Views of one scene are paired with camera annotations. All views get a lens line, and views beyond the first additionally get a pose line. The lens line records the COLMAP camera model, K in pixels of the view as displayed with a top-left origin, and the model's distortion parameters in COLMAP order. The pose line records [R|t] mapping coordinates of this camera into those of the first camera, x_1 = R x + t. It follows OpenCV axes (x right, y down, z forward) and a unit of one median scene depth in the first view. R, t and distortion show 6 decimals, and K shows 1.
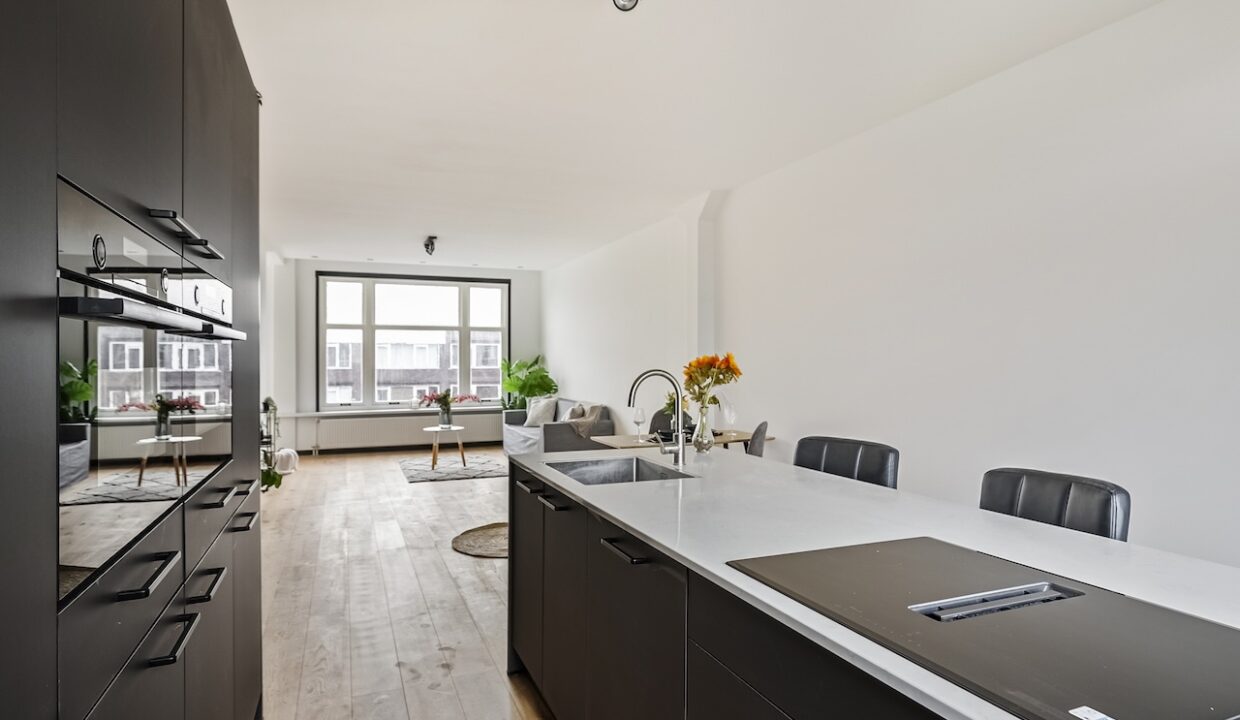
lens RADIAL K [[671.1, 0, 625.5], [0, 671.1, 360.2], [0, 0, 1]] dist [-0.002879, 0.000287]
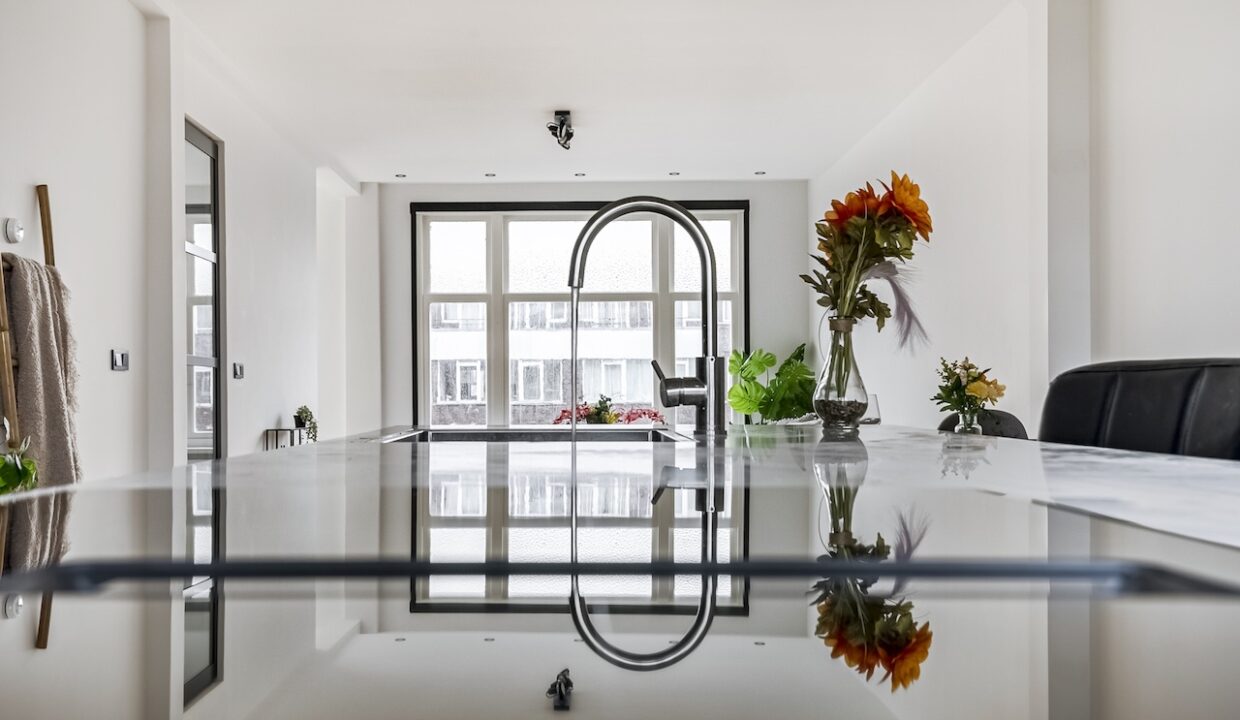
lens RADIAL K [[1210.4, 0, 591.0], [0, 1210.4, 393.7], [0, 0, 1]] dist [0.047935, 0.000000]
pose [[0.926216, -0.006809, -0.376932, 0.077434], [0.006000, 0.999976, -0.003322, 0.036038], [0.376946, 0.000815, 0.926235, 0.079968]]
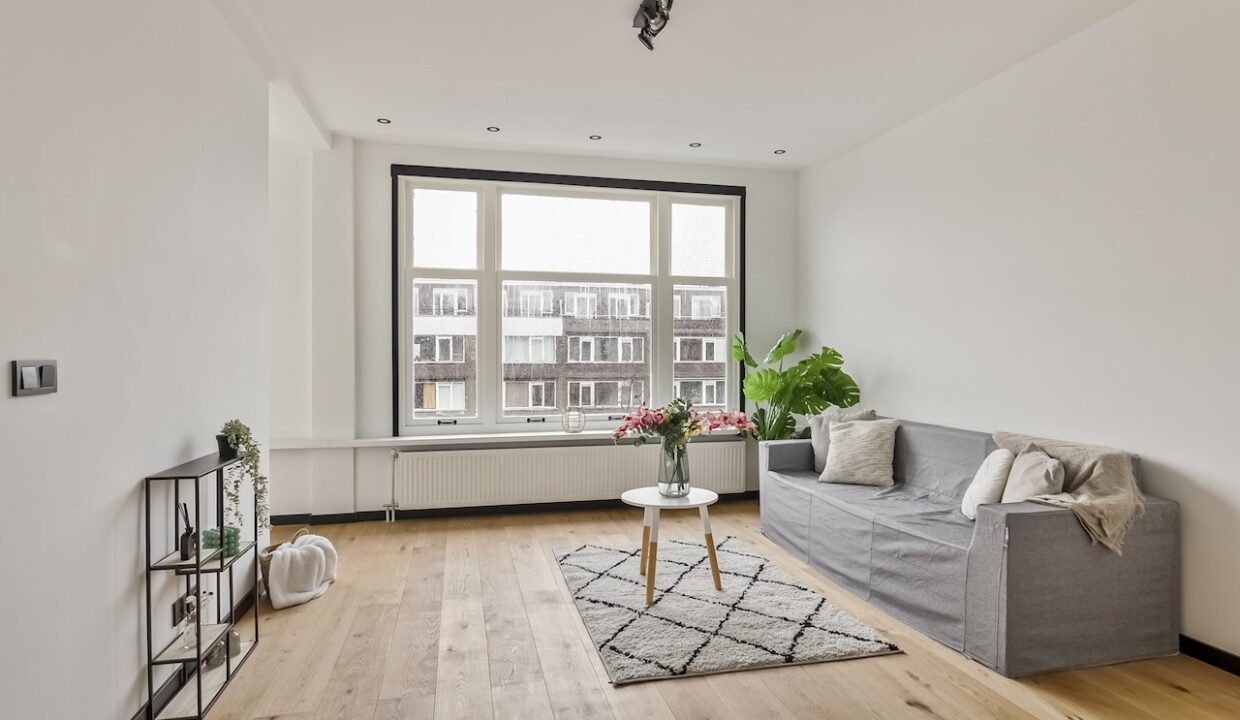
lens RADIAL K [[671.1, 0, 627.1], [0, 671.1, 362.9], [0, 0, 1]] dist [-0.002879, 0.000287]
pose [[0.988121, 0.003099, -0.153650, -0.197010], [-0.001550, 0.999947, 0.010195, 0.014164], [0.153673, -0.009836, 0.988073, 0.500537]]
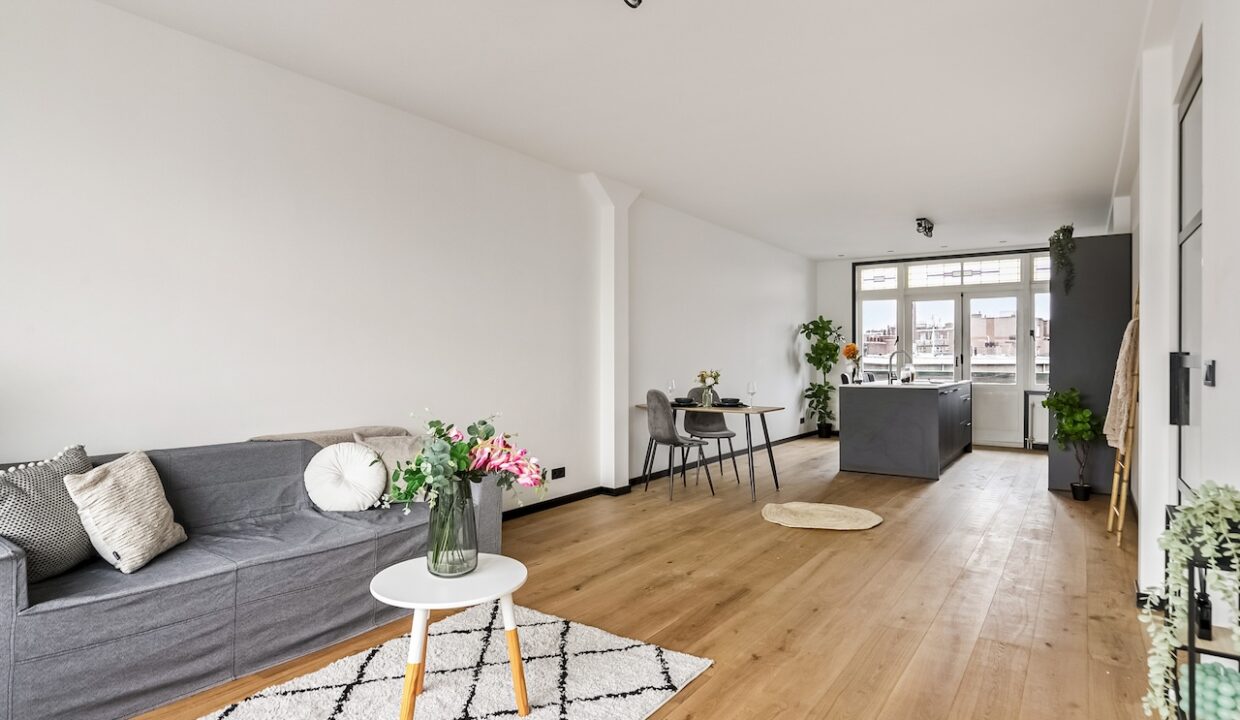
lens RADIAL K [[671.1, 0, 620.1], [0, 671.1, 358.0], [0, 0, 1]] dist [-0.002879, 0.000287]
pose [[-0.531990, -0.001724, 0.846749, -0.440370], [-0.001359, 0.999998, 0.001181, 0.013208], [-0.846750, -0.000523, -0.531991, 0.906522]]
